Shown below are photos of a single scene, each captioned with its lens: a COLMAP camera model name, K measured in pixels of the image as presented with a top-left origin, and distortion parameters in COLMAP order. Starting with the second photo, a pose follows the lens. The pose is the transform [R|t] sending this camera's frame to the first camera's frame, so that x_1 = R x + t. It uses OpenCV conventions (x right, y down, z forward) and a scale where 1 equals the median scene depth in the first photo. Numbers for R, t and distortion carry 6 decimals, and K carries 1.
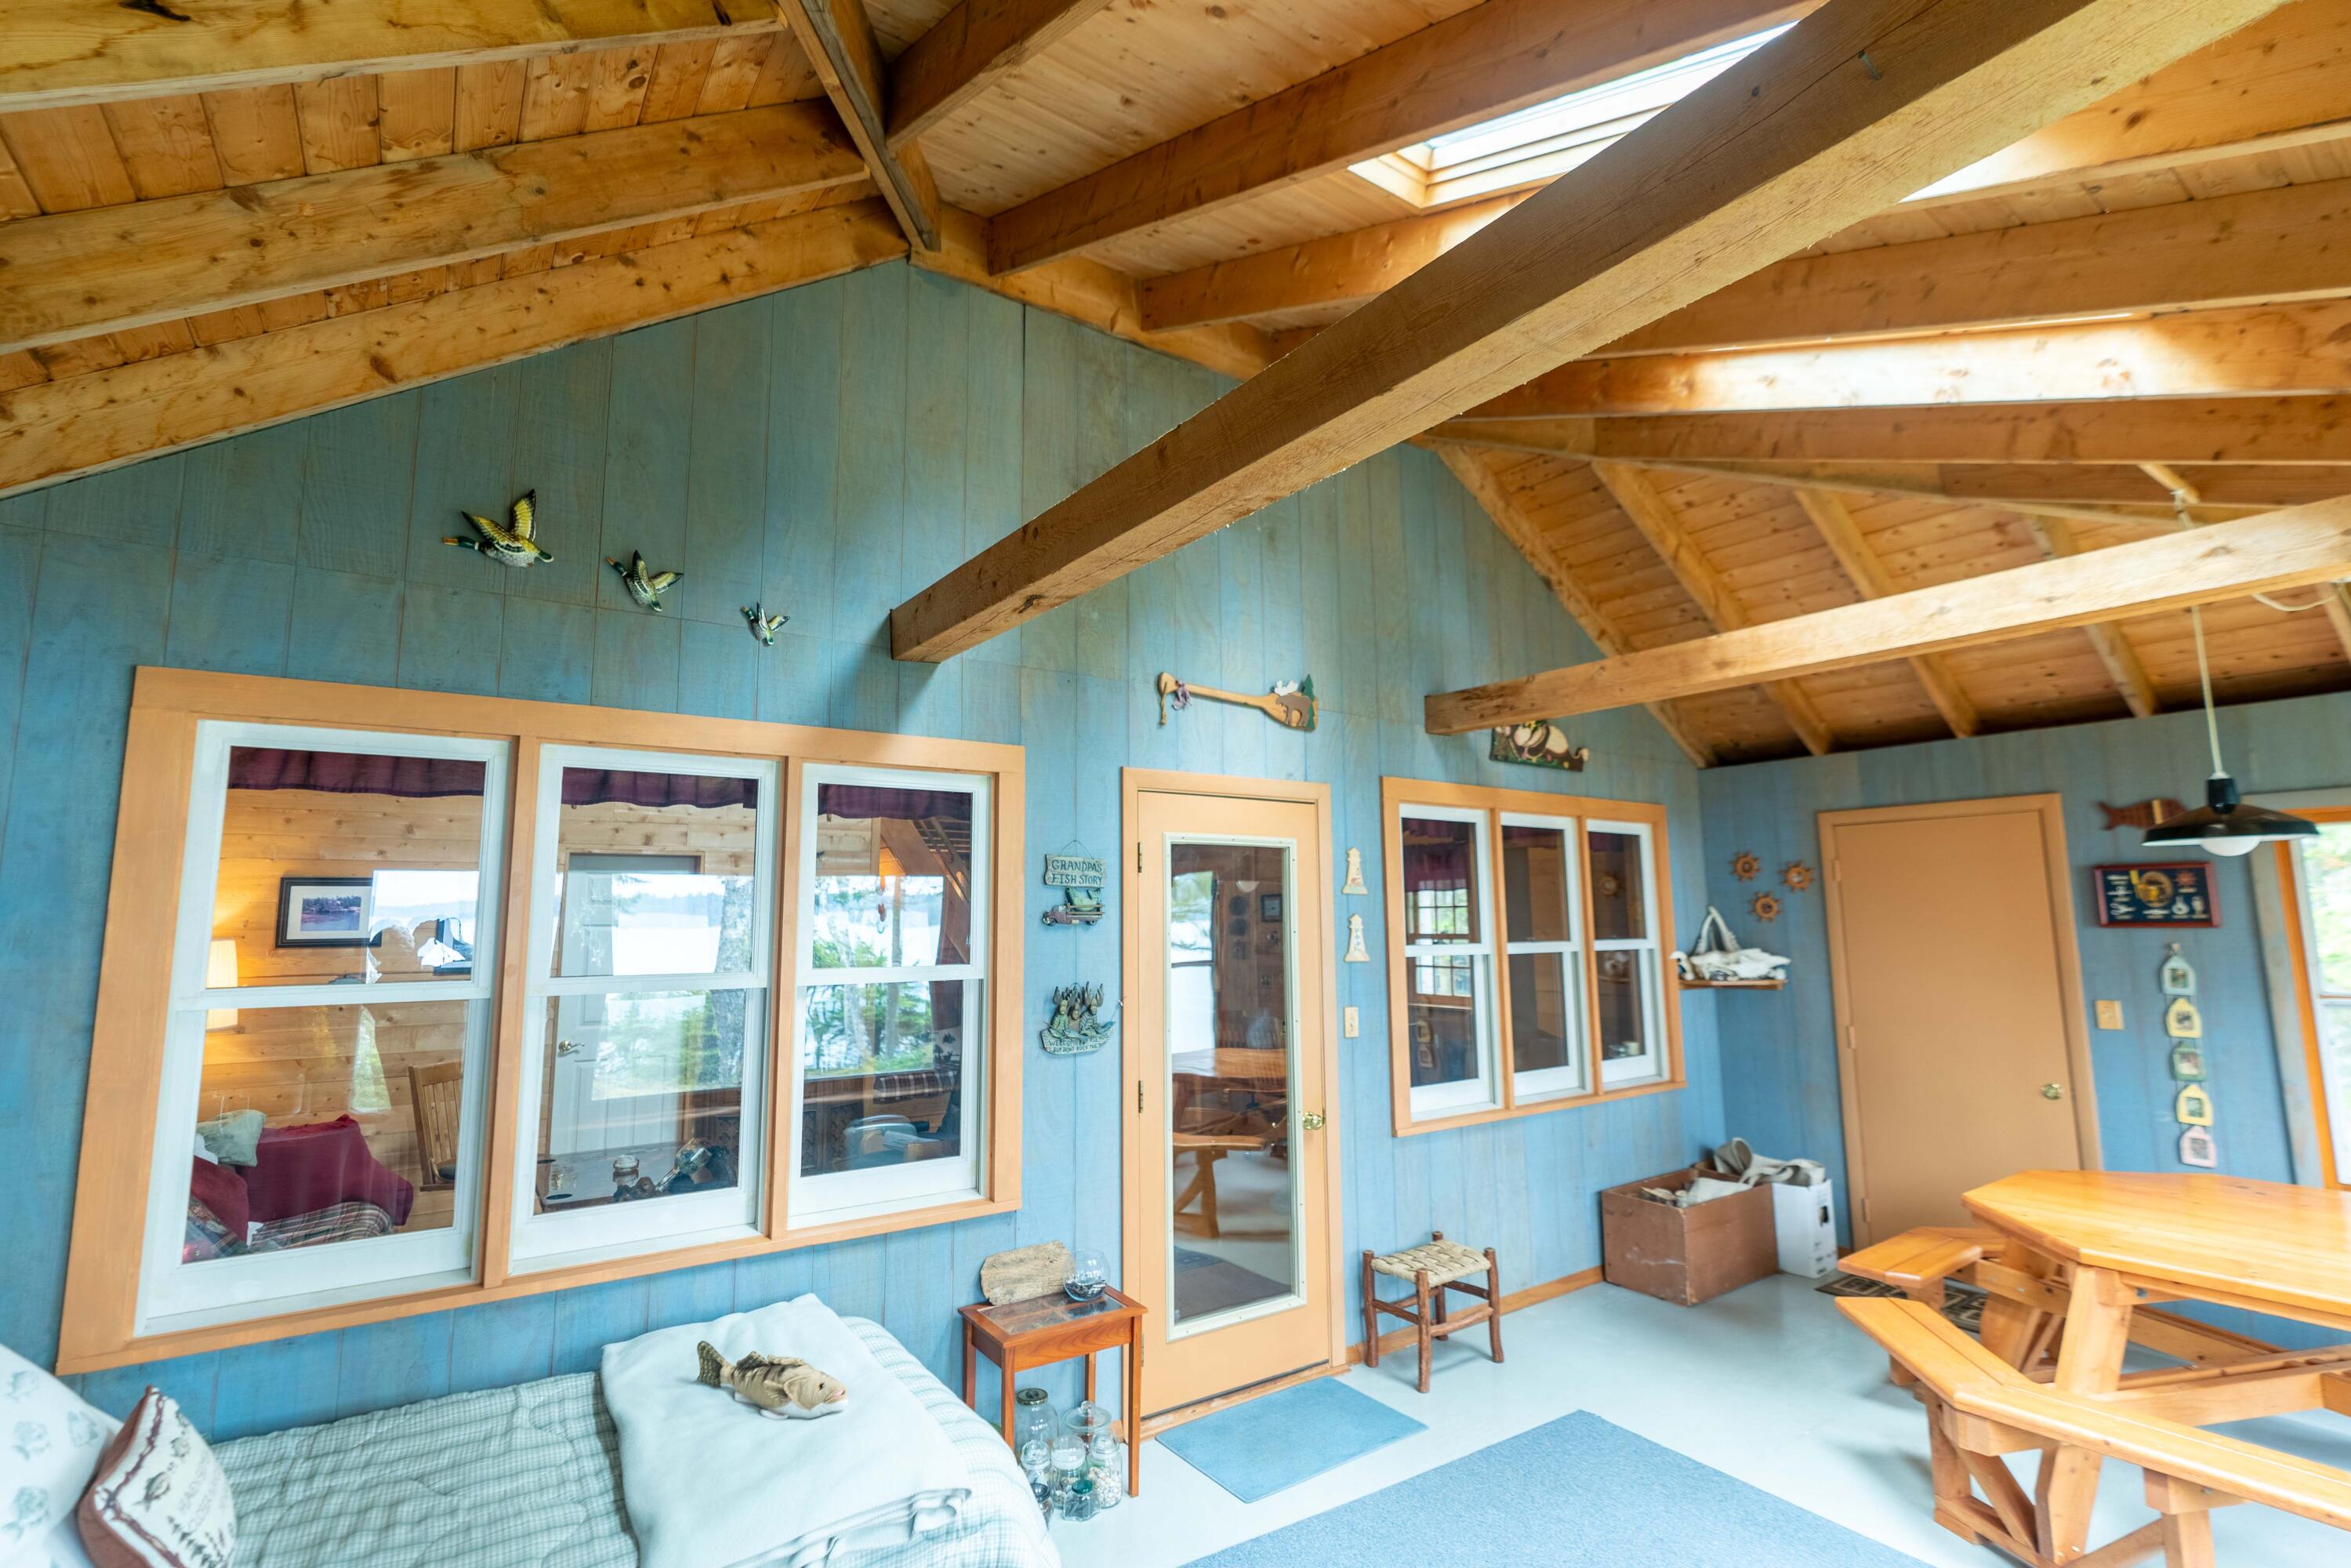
lens RADIAL K [[1071.2, 0, 1183.0], [0, 1071.2, 791.0], [0, 0, 1]] dist [-0.005235, 0.002439]
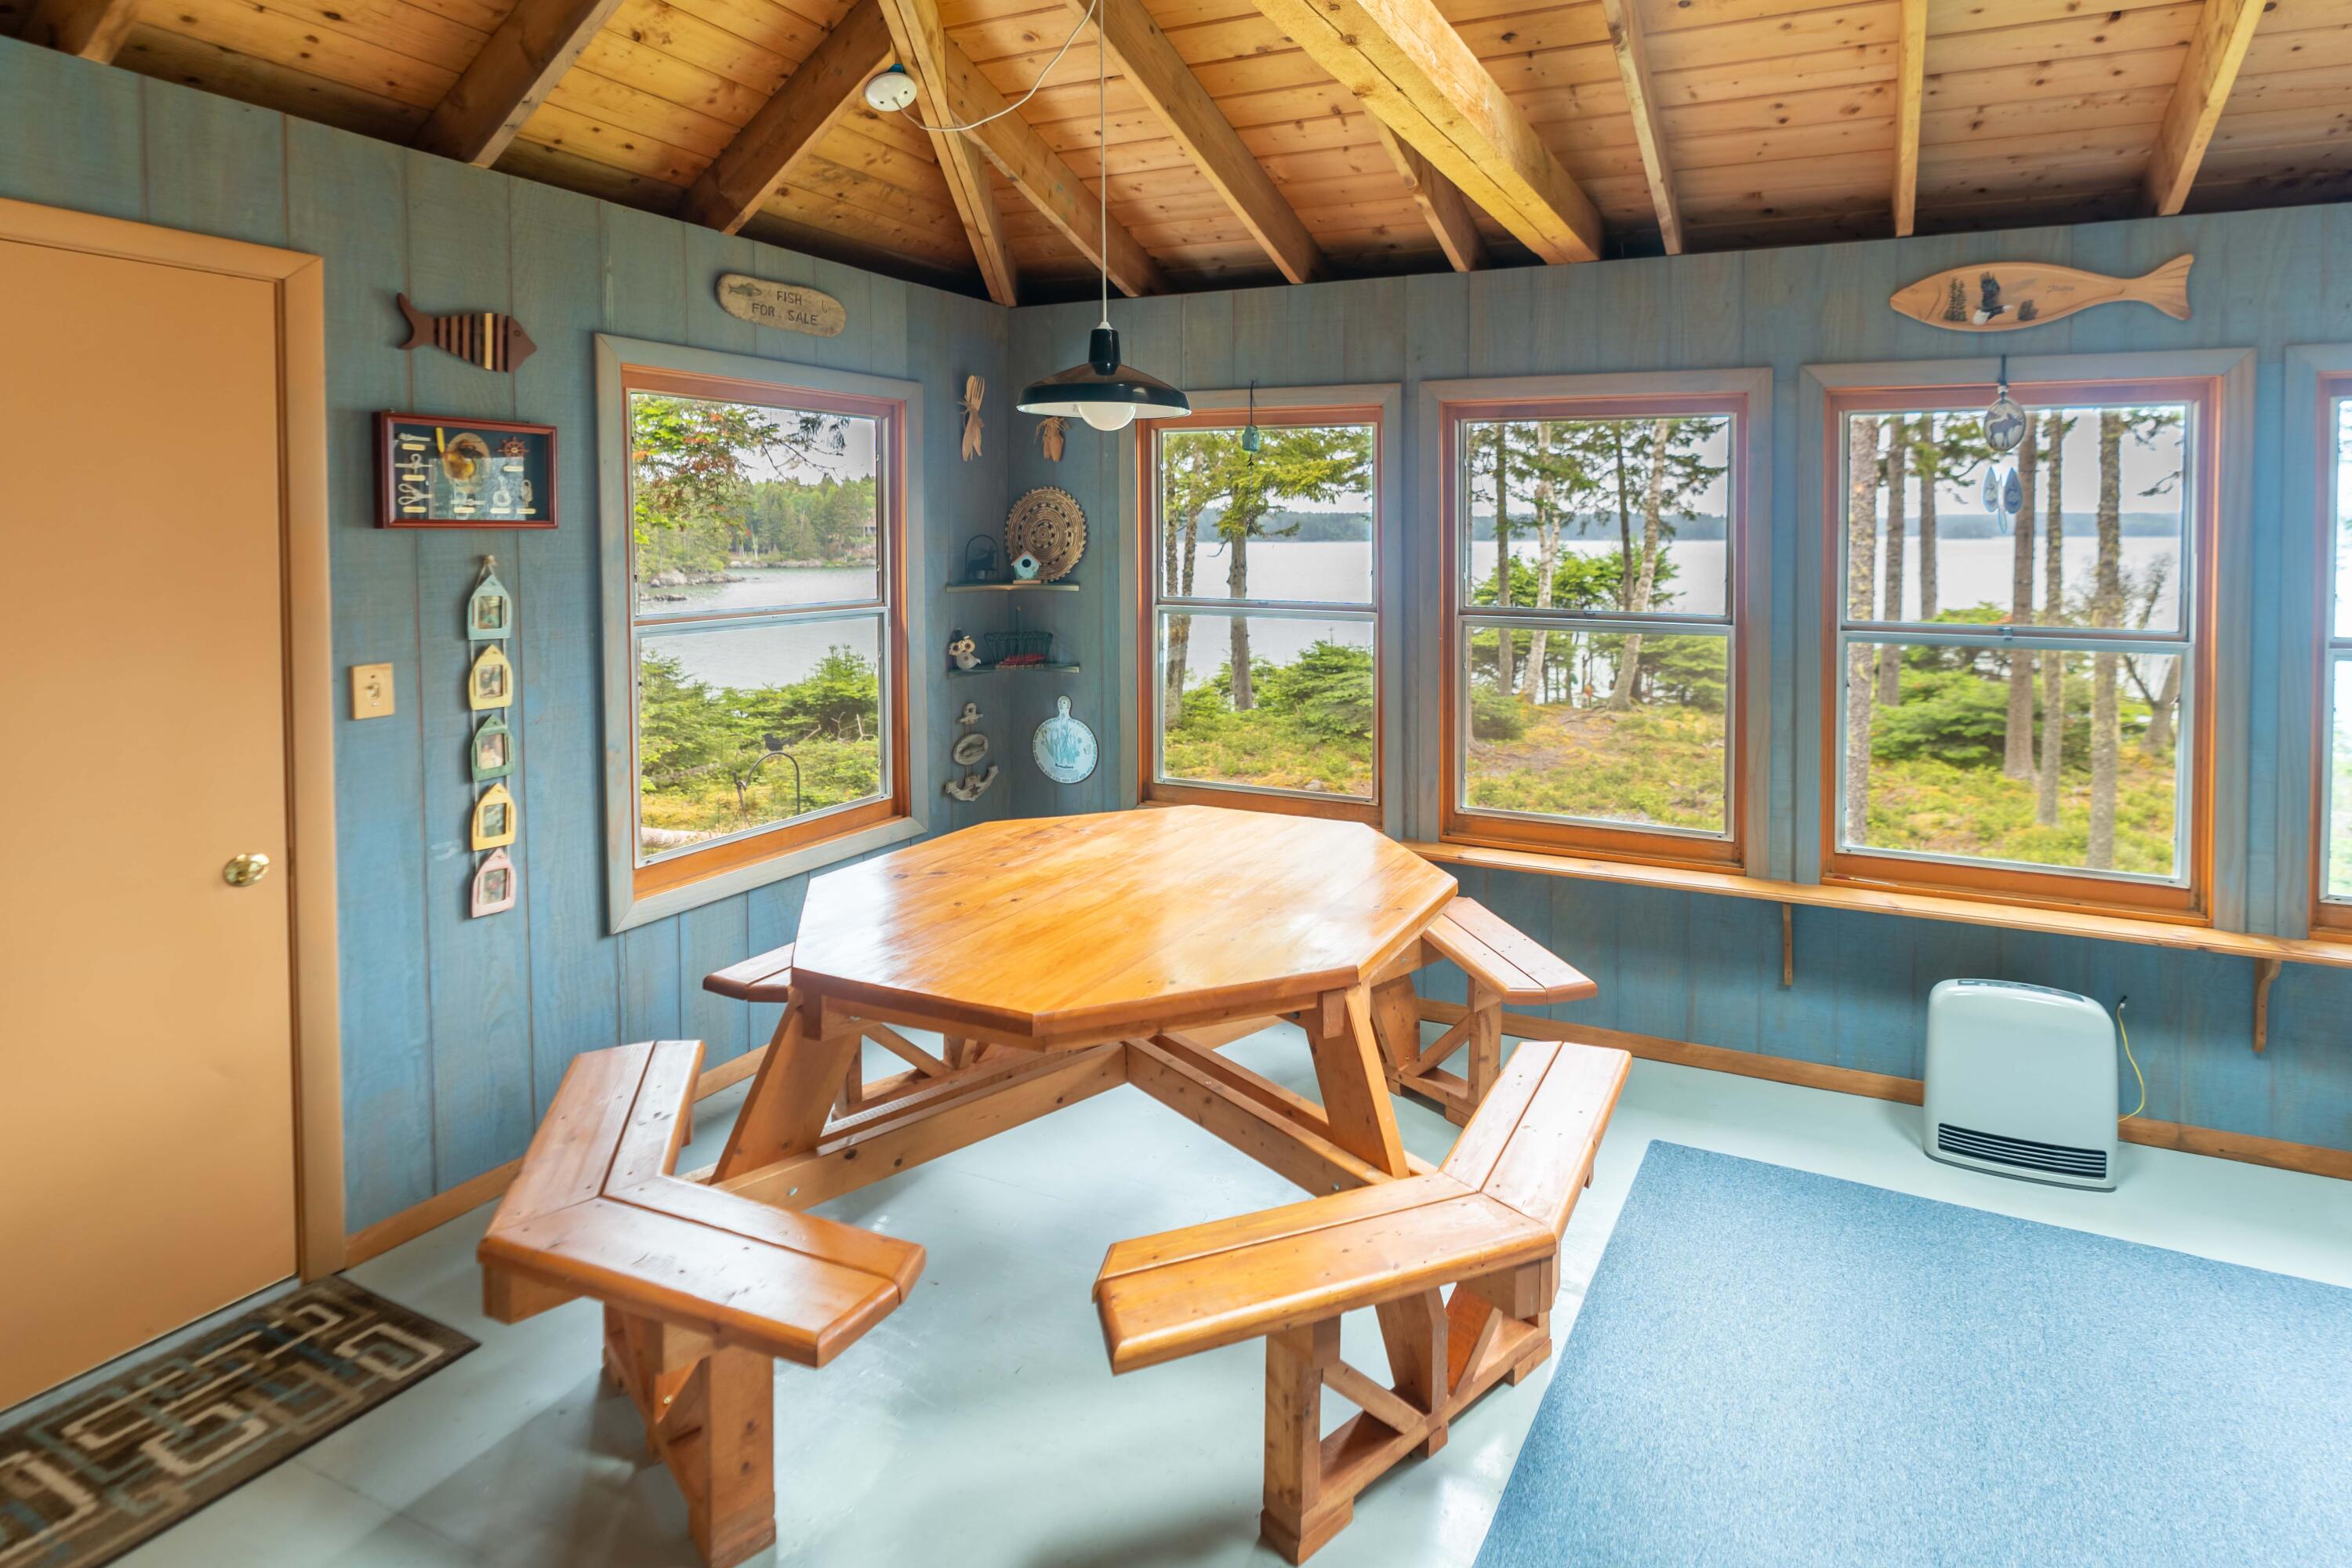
lens RADIAL K [[1157.0, 0, 1349.6], [0, 1157.0, 566.8], [0, 0, 1]] dist [-0.000239, 0.000155]
pose [[-0.549269, 0.002479, 0.835642, 0.116234], [-0.080327, 0.995208, -0.055752, 0.139093], [-0.831776, -0.097747, -0.546438, 0.903475]]
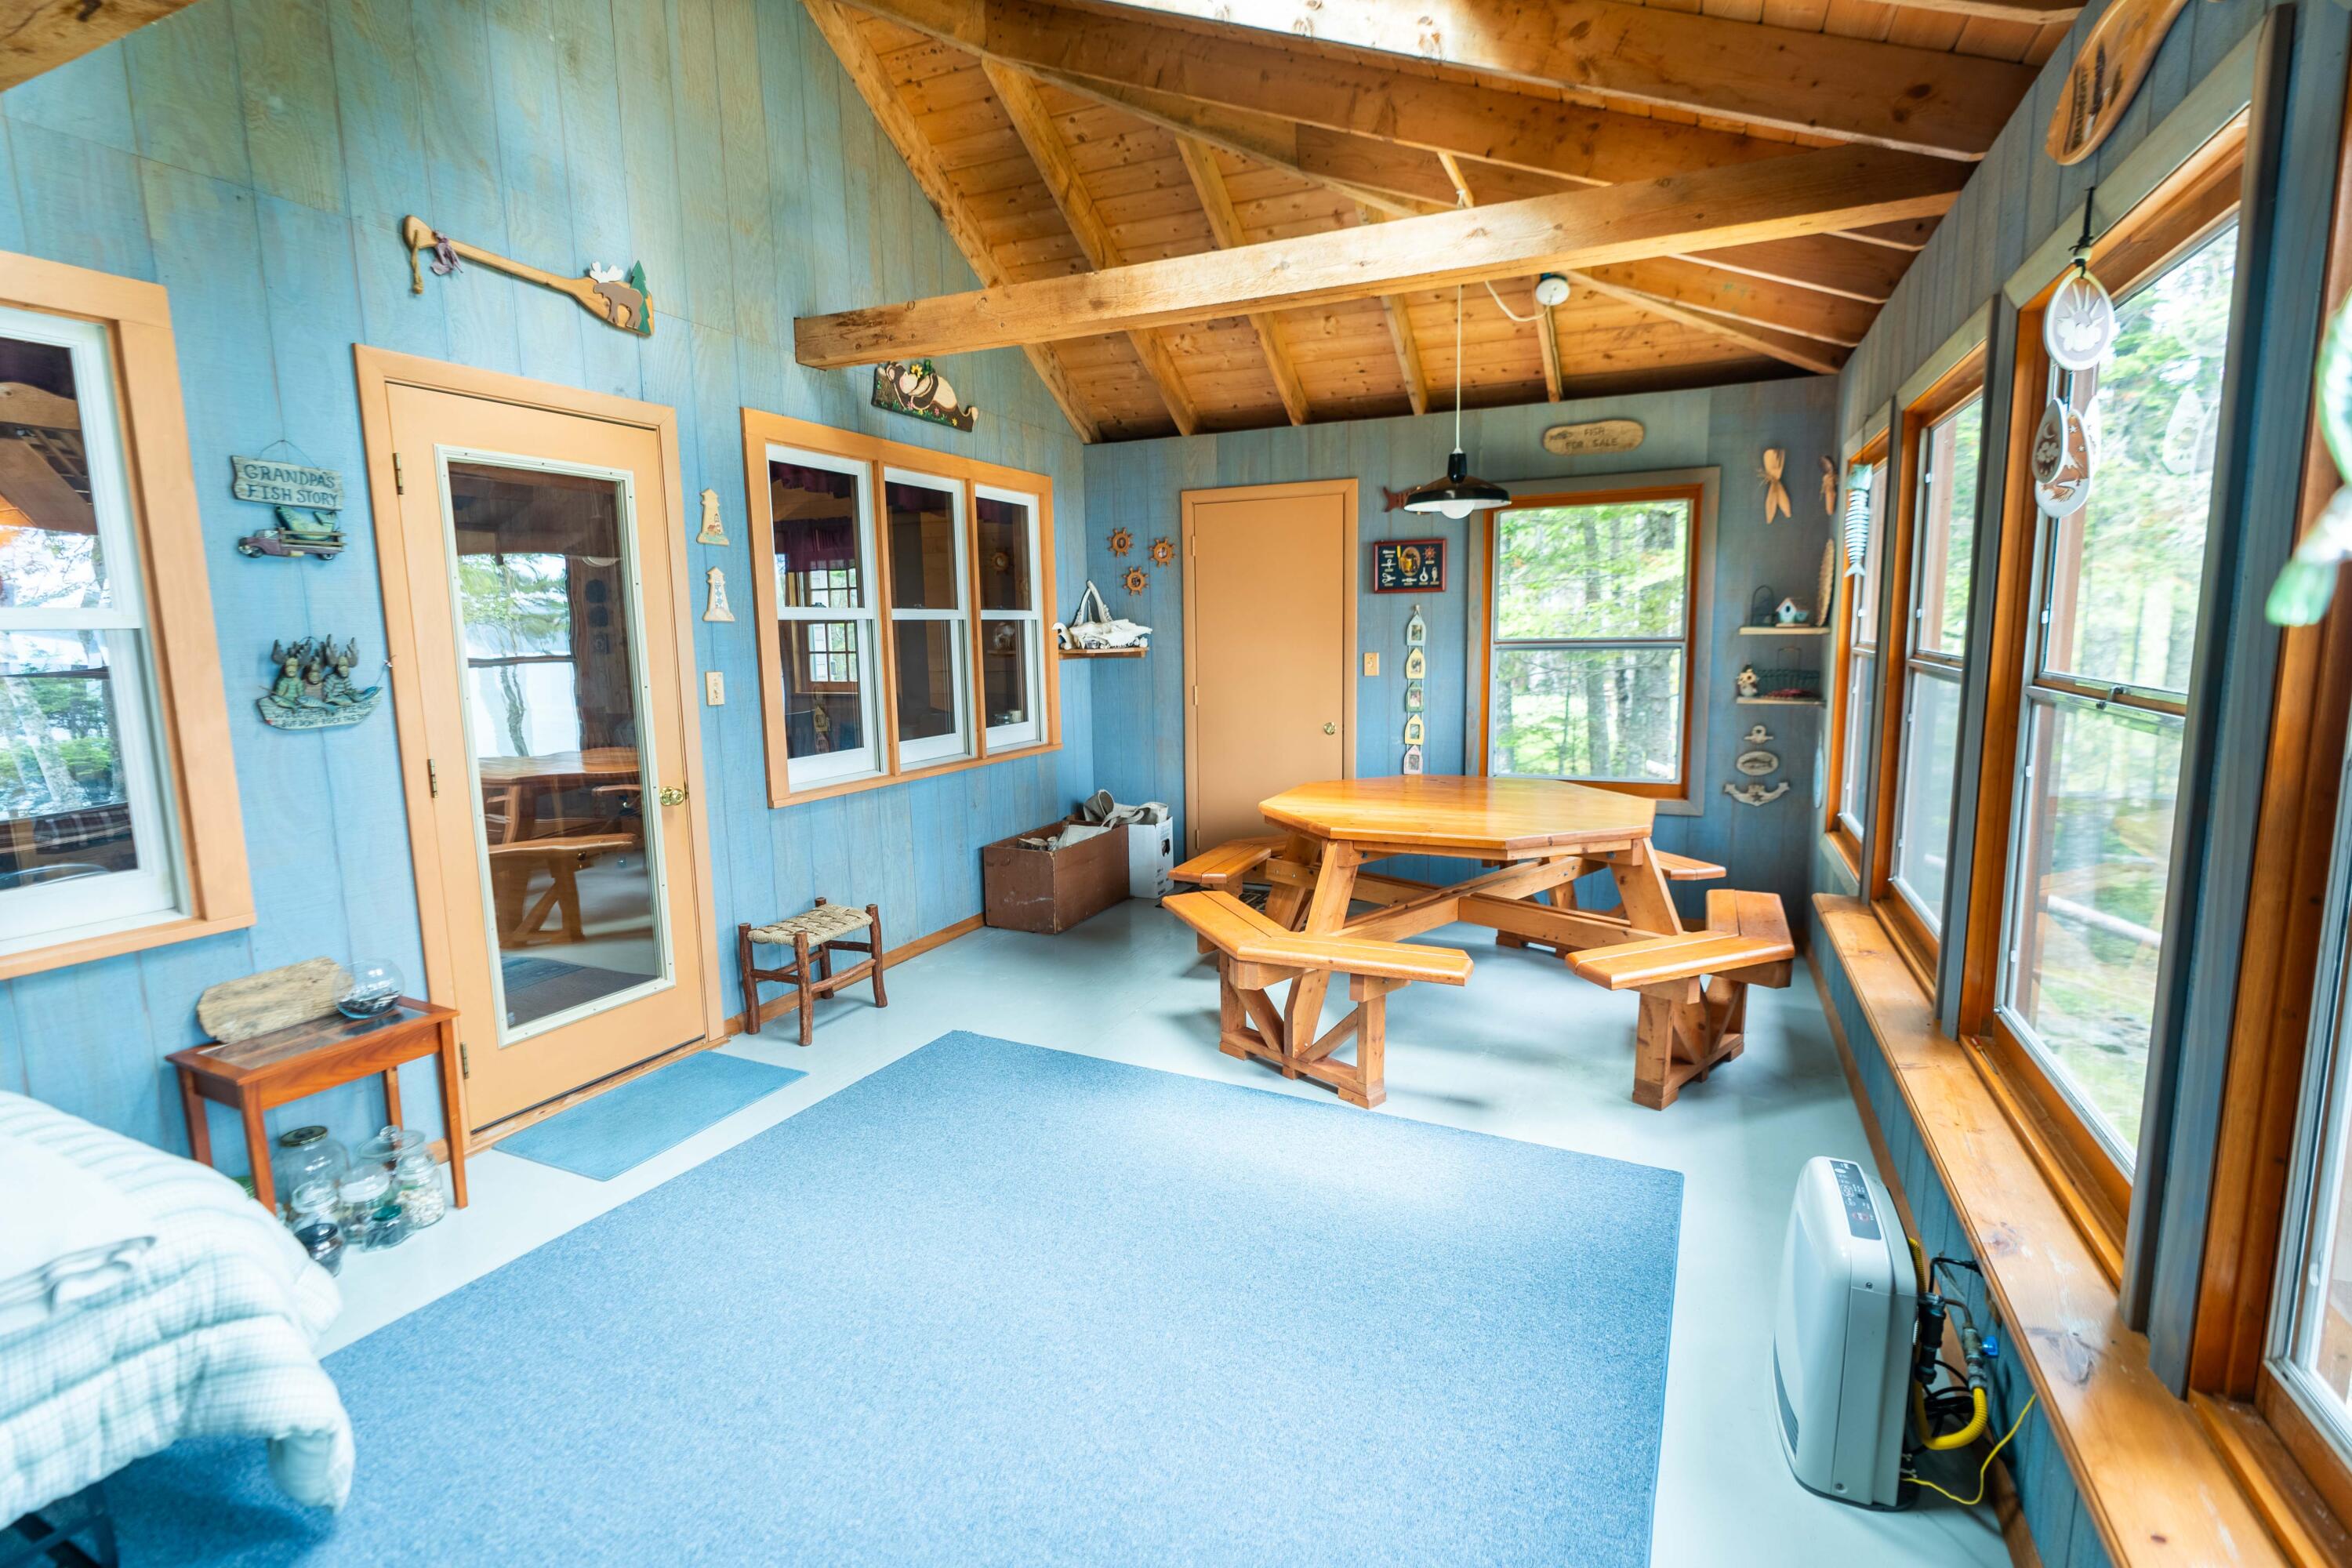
lens RADIAL K [[1071.6, 0, 1198.5], [0, 1071.6, 793.2], [0, 0, 1]] dist [-0.005235, 0.002439]
pose [[0.859935, -0.070583, 0.505500, 0.050191], [-0.061715, 0.968746, 0.240254, 0.066281], [-0.506659, -0.237799, 0.828703, 0.030688]]
